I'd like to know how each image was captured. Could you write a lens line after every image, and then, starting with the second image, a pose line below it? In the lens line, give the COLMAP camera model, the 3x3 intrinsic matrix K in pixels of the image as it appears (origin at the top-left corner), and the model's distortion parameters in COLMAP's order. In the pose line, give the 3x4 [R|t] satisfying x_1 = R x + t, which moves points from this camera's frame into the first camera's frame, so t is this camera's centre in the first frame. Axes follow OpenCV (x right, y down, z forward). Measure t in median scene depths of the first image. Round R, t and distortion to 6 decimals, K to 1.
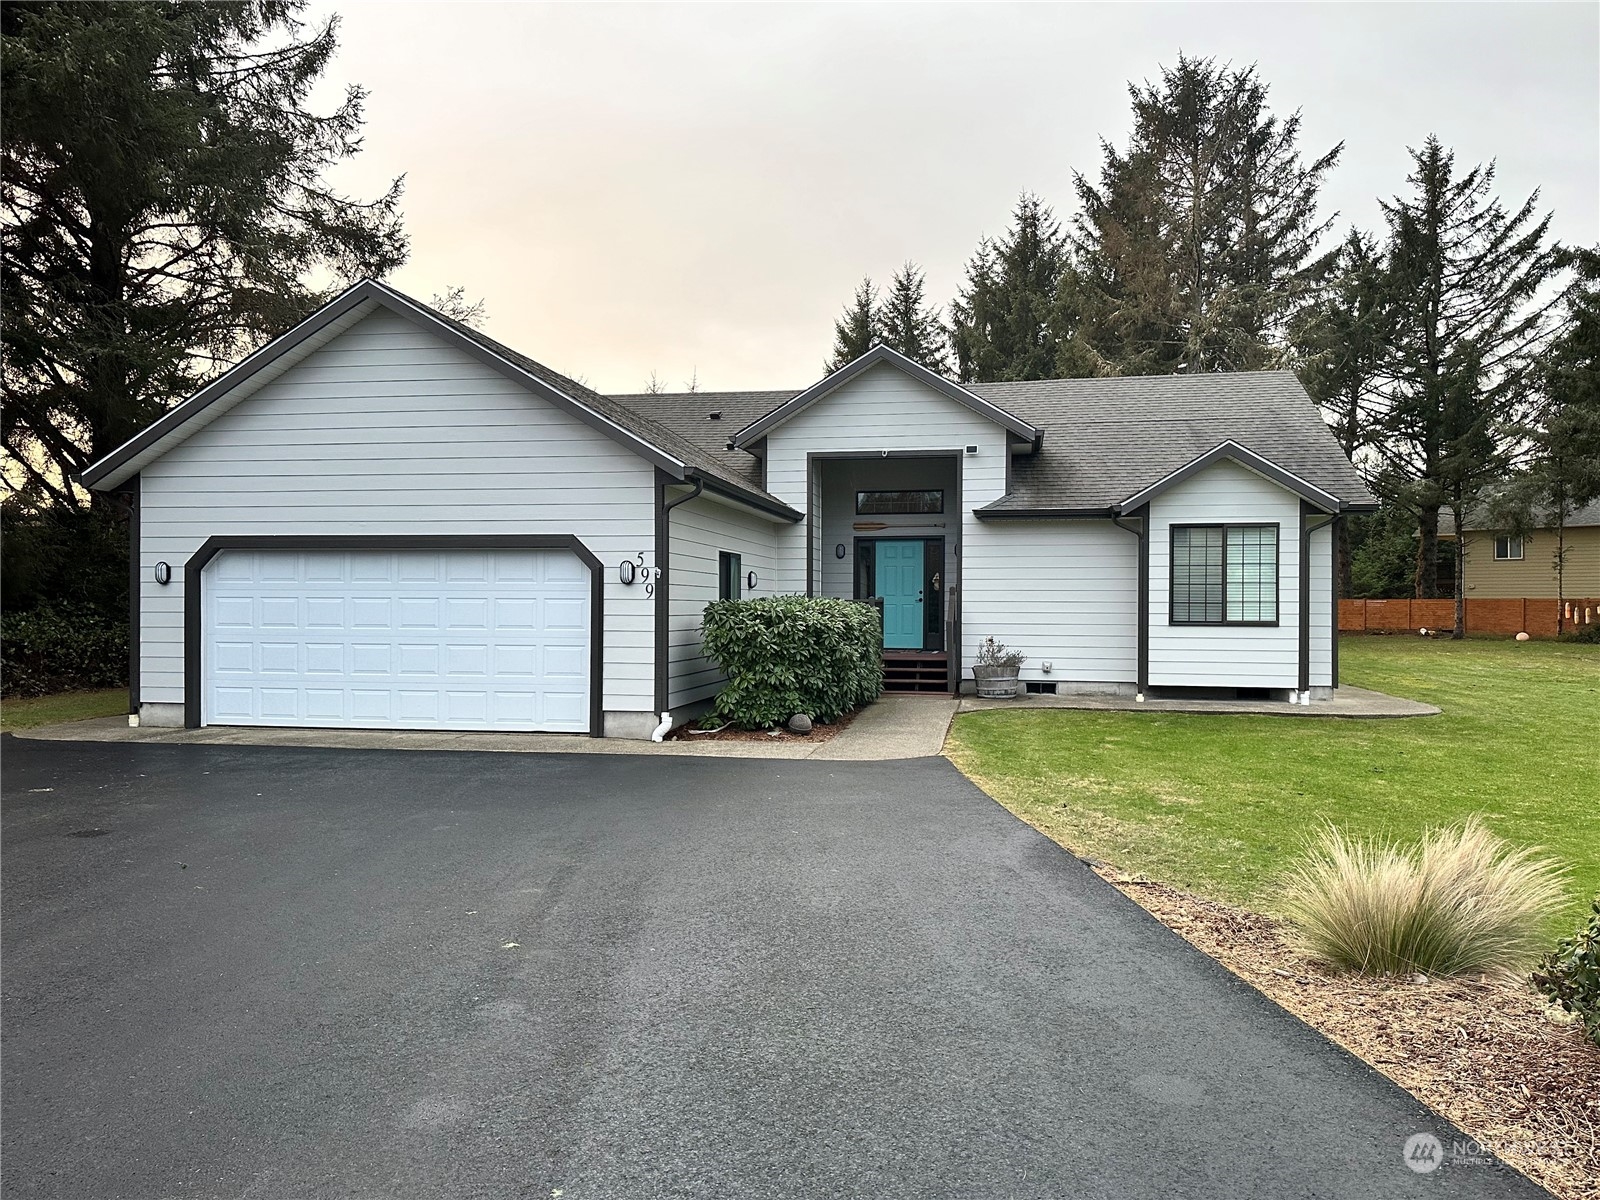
lens RADIAL K [[1134.3, 0, 800.0], [0, 1134.3, 600.0], [0, 0, 1]] dist [0.006122, 0.001008]
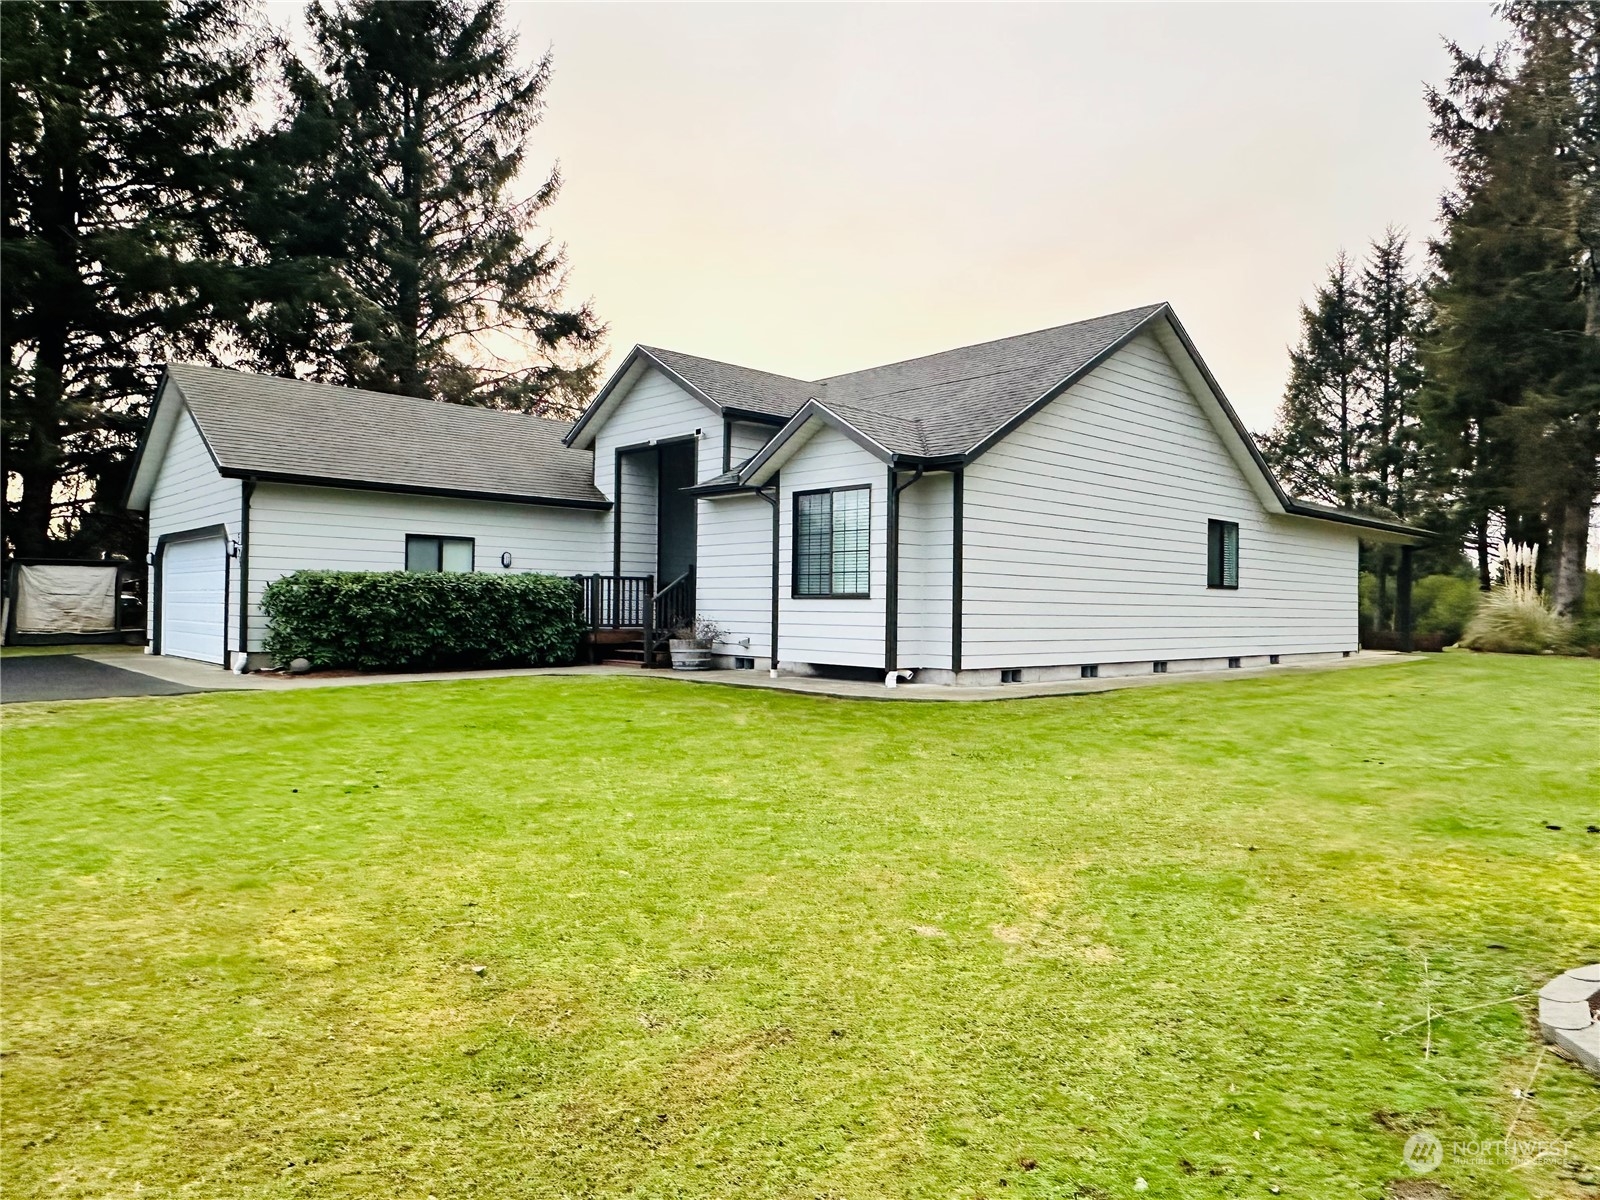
lens RADIAL K [[1040.6, 0, 800.0], [0, 1040.6, 600.0], [0, 0, 1]] dist [-0.004929, -0.002076]
pose [[0.811923, 0.000456, -0.583765, 0.837194], [-0.006015, 0.999953, -0.007584, 0.030214], [0.583734, 0.009669, 0.811887, 0.297077]]
